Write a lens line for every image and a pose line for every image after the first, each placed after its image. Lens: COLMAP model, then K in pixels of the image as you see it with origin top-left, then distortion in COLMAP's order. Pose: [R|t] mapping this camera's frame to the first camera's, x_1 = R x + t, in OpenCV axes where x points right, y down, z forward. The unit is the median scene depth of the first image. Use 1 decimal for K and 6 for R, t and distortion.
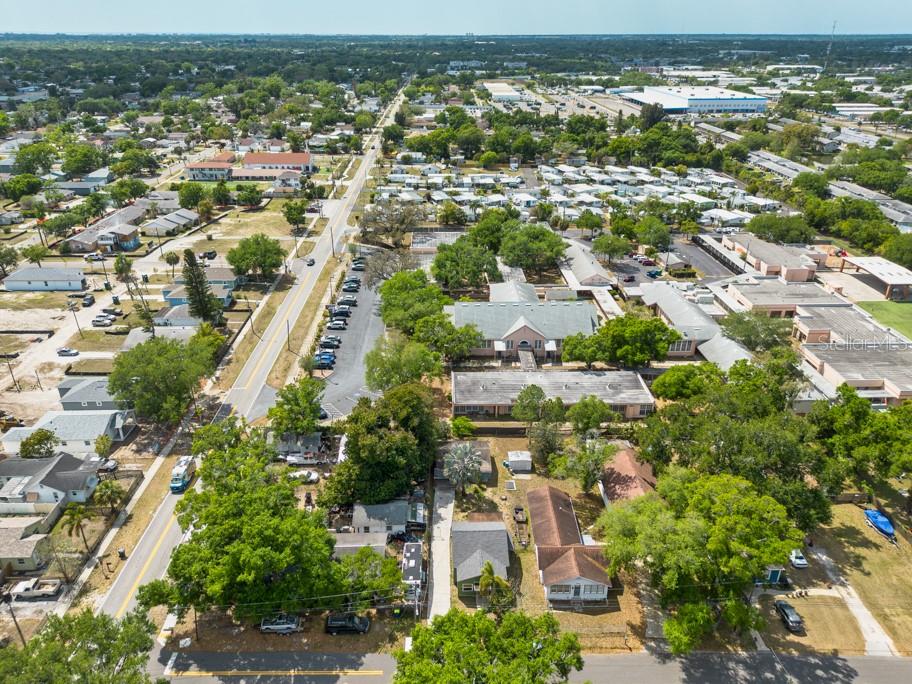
lens RADIAL K [[660.2, 0, 456.0], [0, 660.2, 342.0], [0, 0, 1]] dist [0.095865, -0.112246]
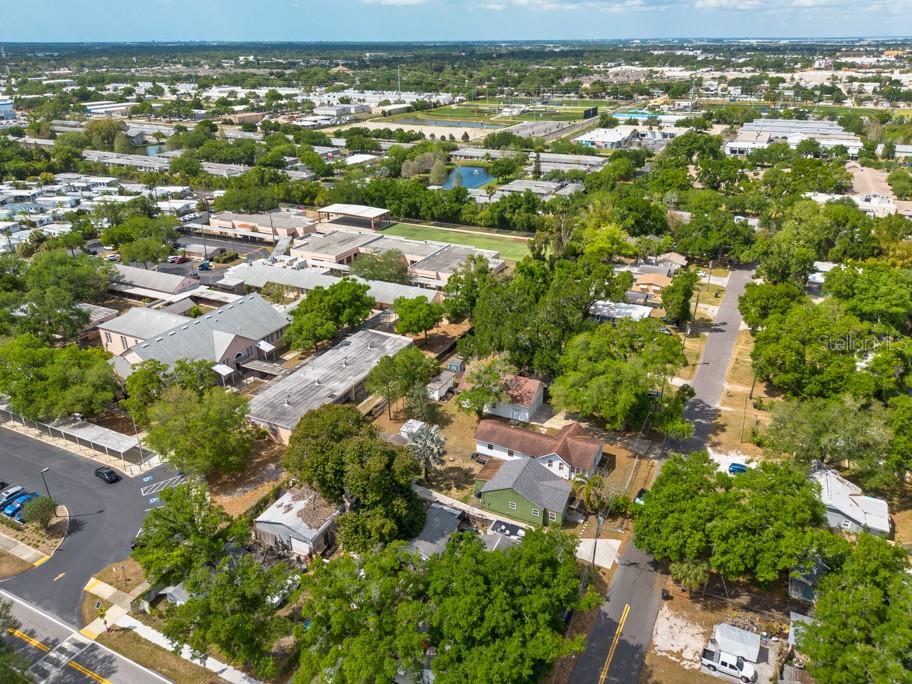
lens RADIAL K [[660.2, 0, 456.0], [0, 660.2, 342.0], [0, 0, 1]] dist [0.095865, -0.112246]
pose [[0.484500, -0.377449, 0.789172, -0.641081], [0.381712, 0.902931, 0.197513, -0.115129], [-0.787119, 0.205541, 0.581547, 0.394626]]
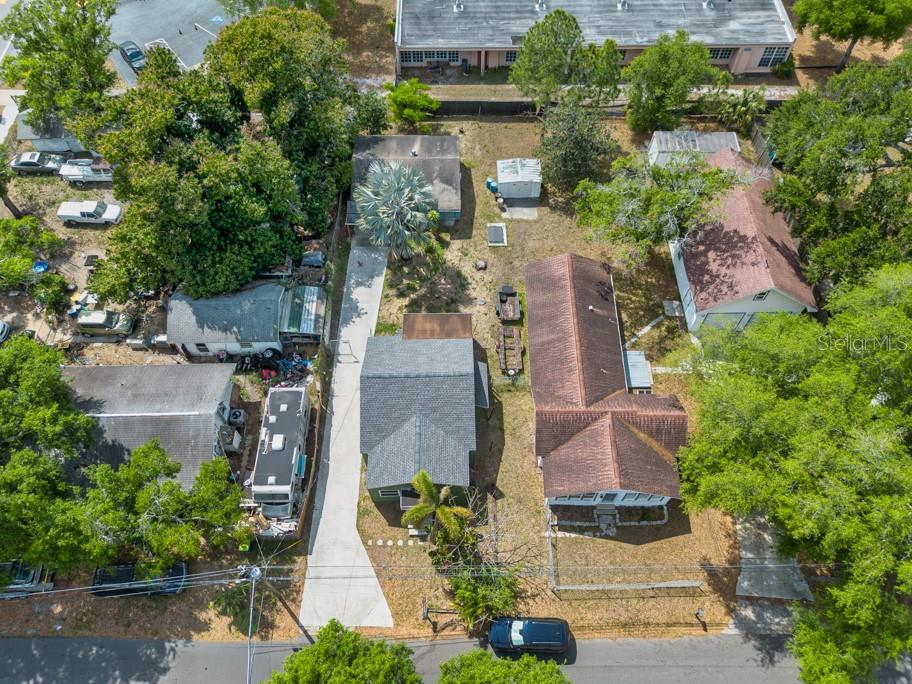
lens RADIAL K [[660.2, 0, 456.0], [0, 660.2, 342.0], [0, 0, 1]] dist [0.095865, -0.112246]
pose [[0.999852, 0.011980, -0.012333, 0.059846], [-0.003257, 0.836274, 0.548302, 0.001634], [0.016882, -0.548181, 0.836189, 0.540272]]
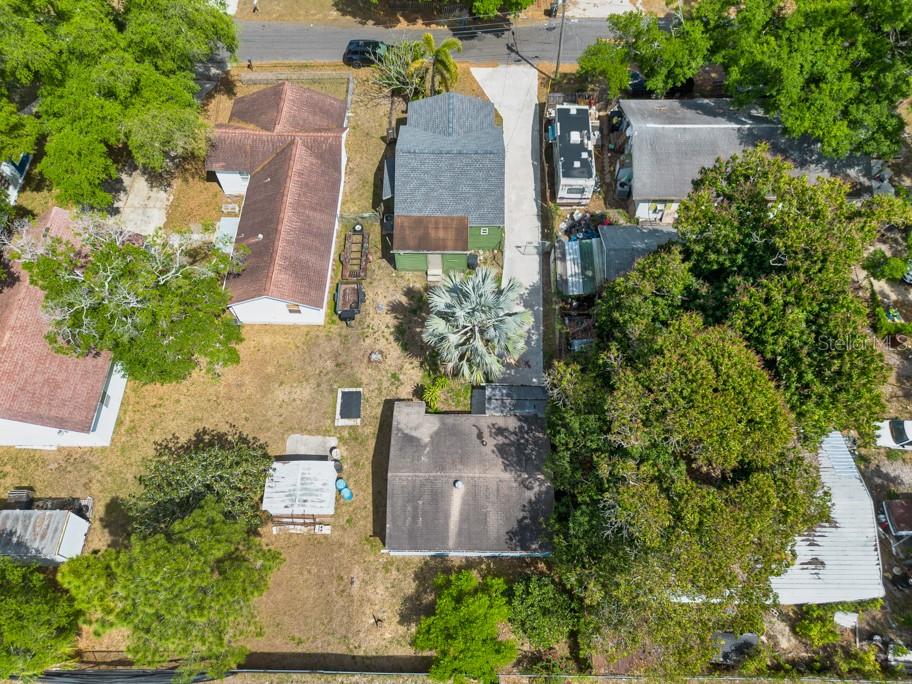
lens RADIAL K [[660.2, 0, 456.0], [0, 660.2, 342.0], [0, 0, 1]] dist [0.095865, -0.112246]
pose [[-0.999262, -0.031840, 0.021493, 0.013022], [0.019635, 0.057578, 0.998148, -0.179687], [-0.033019, 0.997833, -0.056911, 1.026359]]
